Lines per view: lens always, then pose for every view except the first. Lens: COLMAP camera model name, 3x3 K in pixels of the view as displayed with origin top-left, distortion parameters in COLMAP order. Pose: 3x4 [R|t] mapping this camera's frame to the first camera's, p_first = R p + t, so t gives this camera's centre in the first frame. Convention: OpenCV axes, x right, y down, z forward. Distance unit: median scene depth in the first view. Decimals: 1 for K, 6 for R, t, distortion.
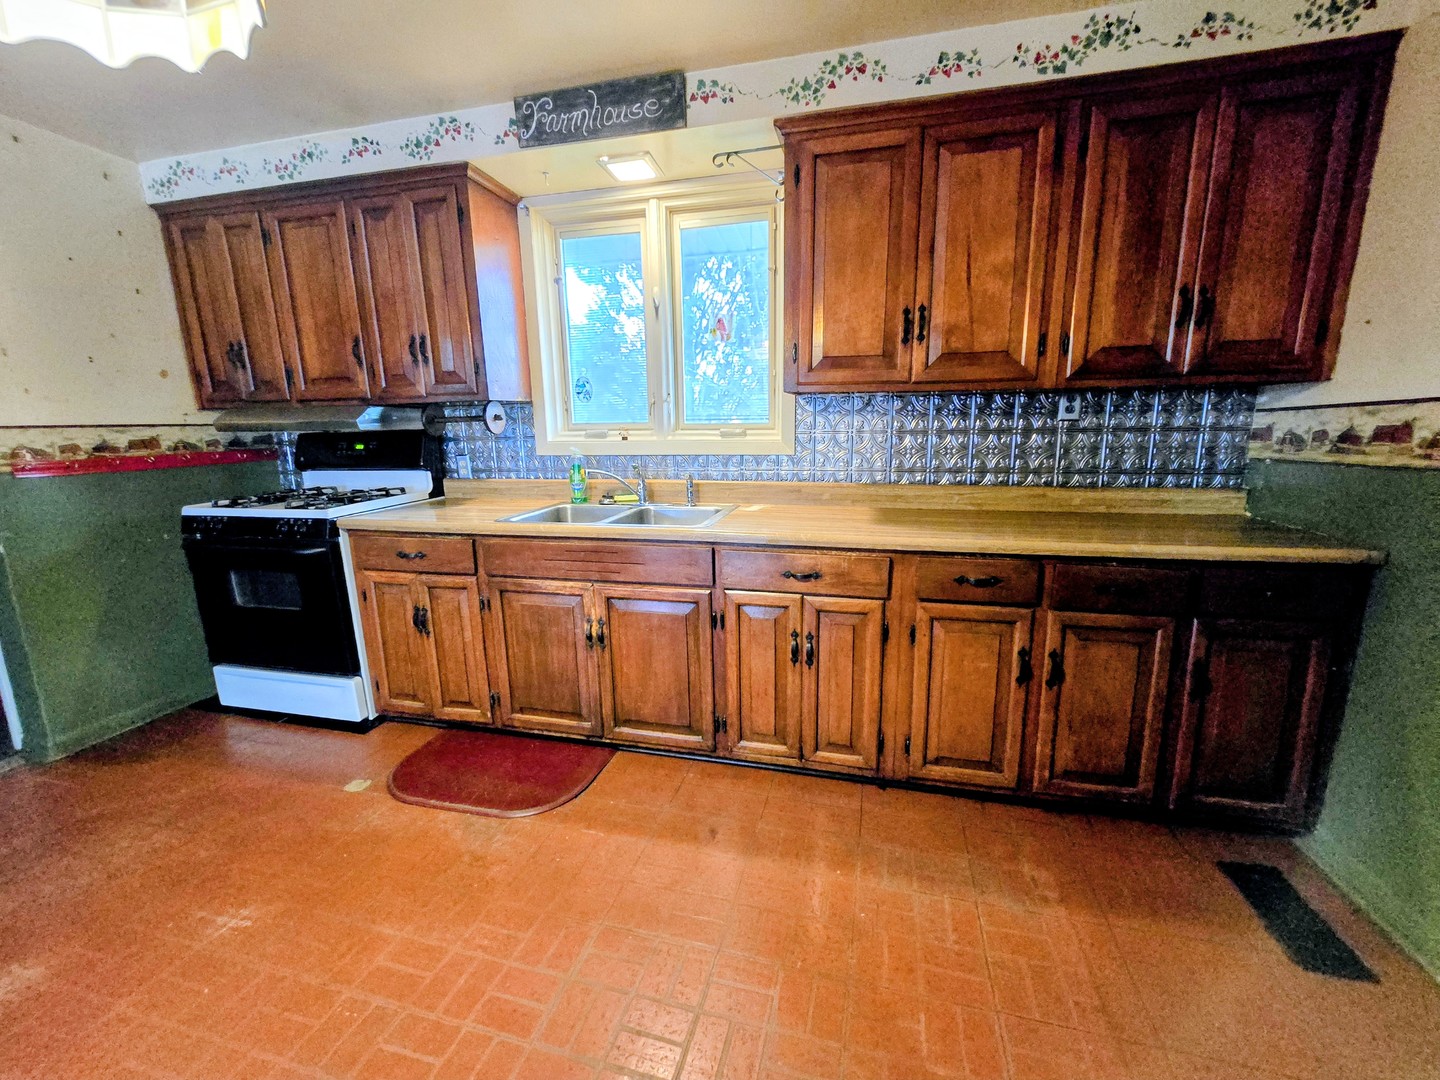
lens RADIAL K [[581.6, 0, 727.5], [0, 581.6, 536.6], [0, 0, 1]] dist [-0.001529, -0.000226]
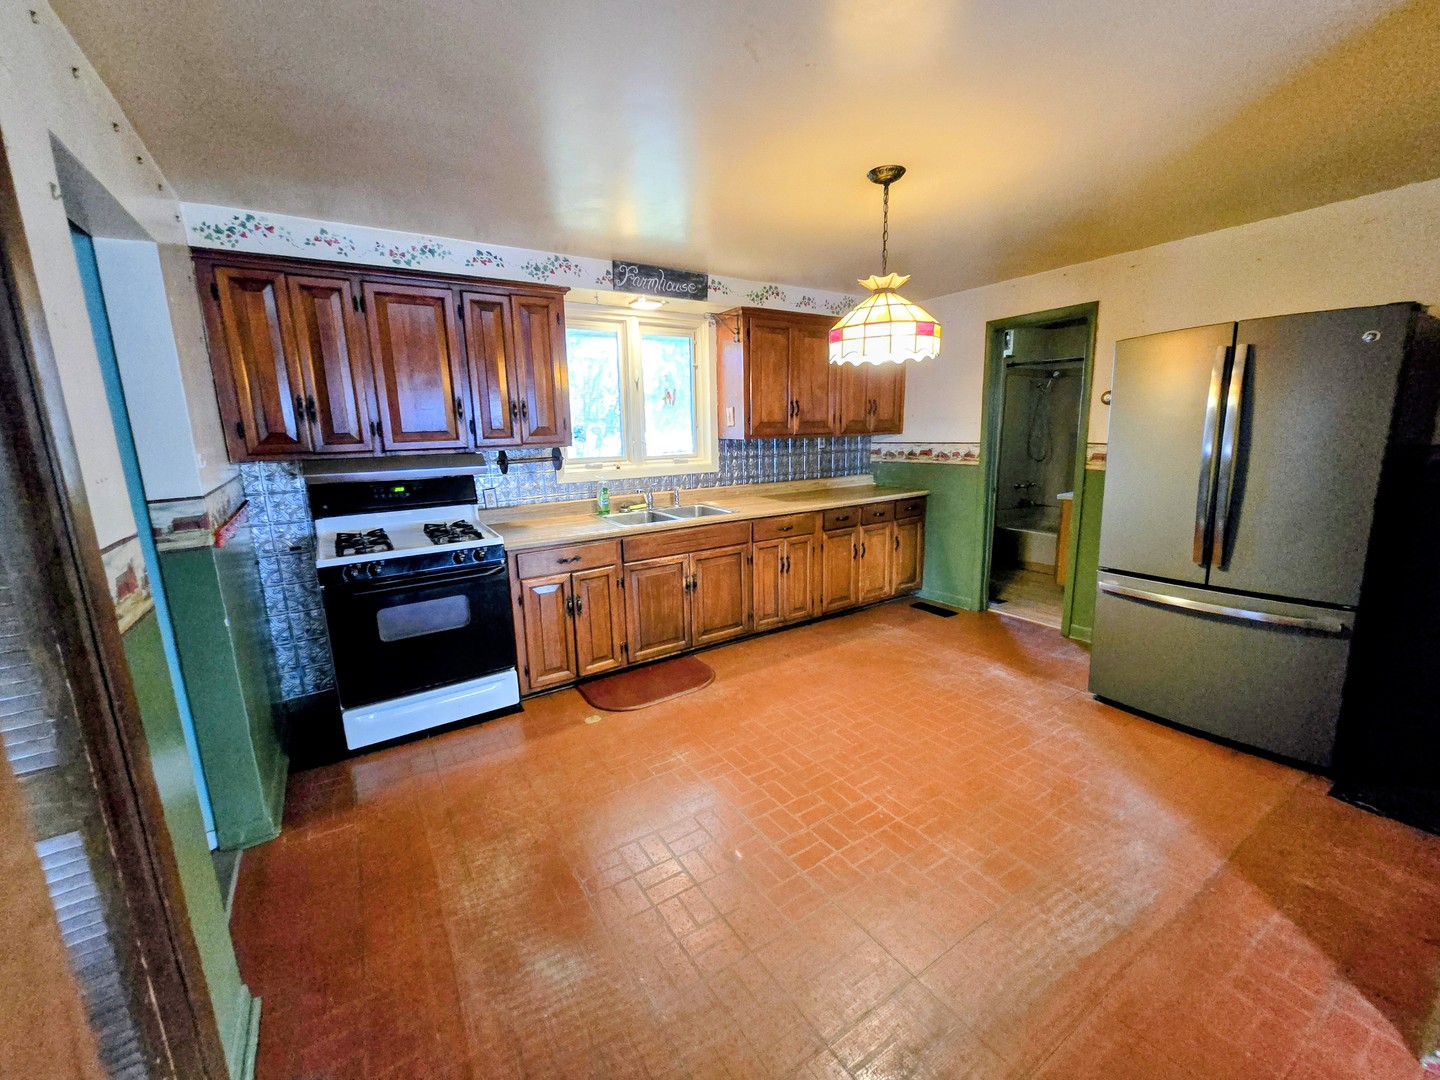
lens RADIAL K [[591.9, 0, 723.5], [0, 591.9, 534.9], [0, 0, 1]] dist [-0.000323, -0.000121]
pose [[0.675031, -0.140635, 0.724262, -1.474112], [0.149823, 0.987340, 0.052080, -0.051382], [-0.722417, 0.073355, 0.687556, -0.284319]]
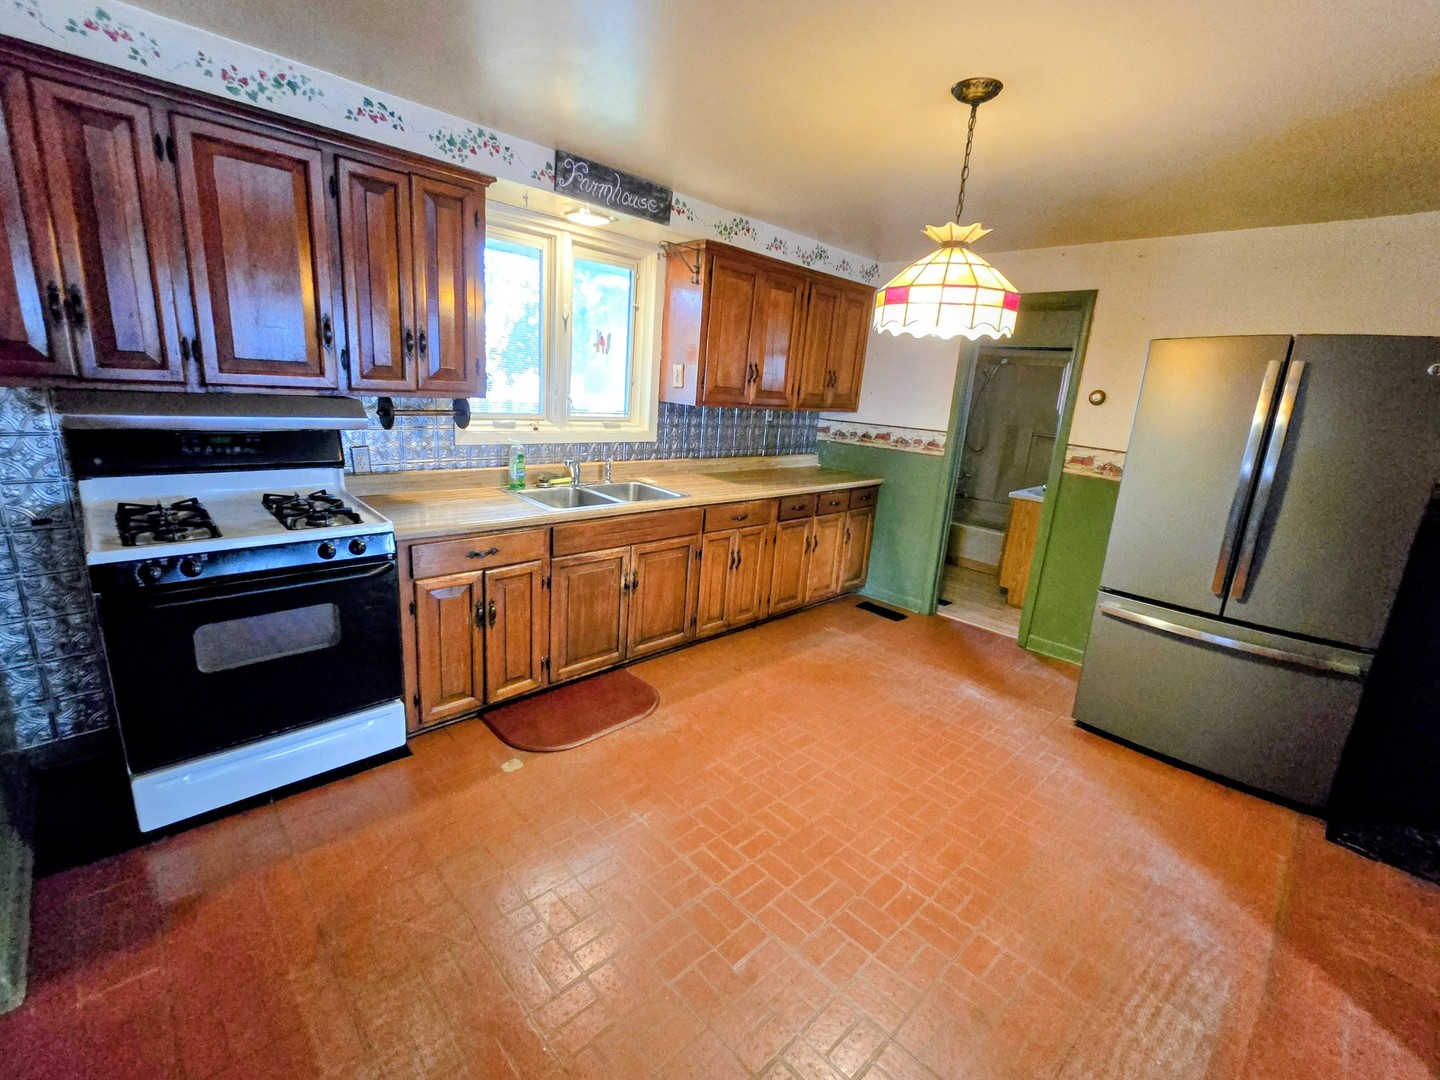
lens RADIAL K [[634.0, 0, 724.0], [0, 634.0, 536.6], [0, 0, 1]] dist [-0.000638, -0.000974]
pose [[0.514040, -0.158157, 0.843060, -1.427538], [0.078168, 0.987402, 0.137574, -0.134764], [-0.854197, -0.004818, 0.519927, 0.042042]]
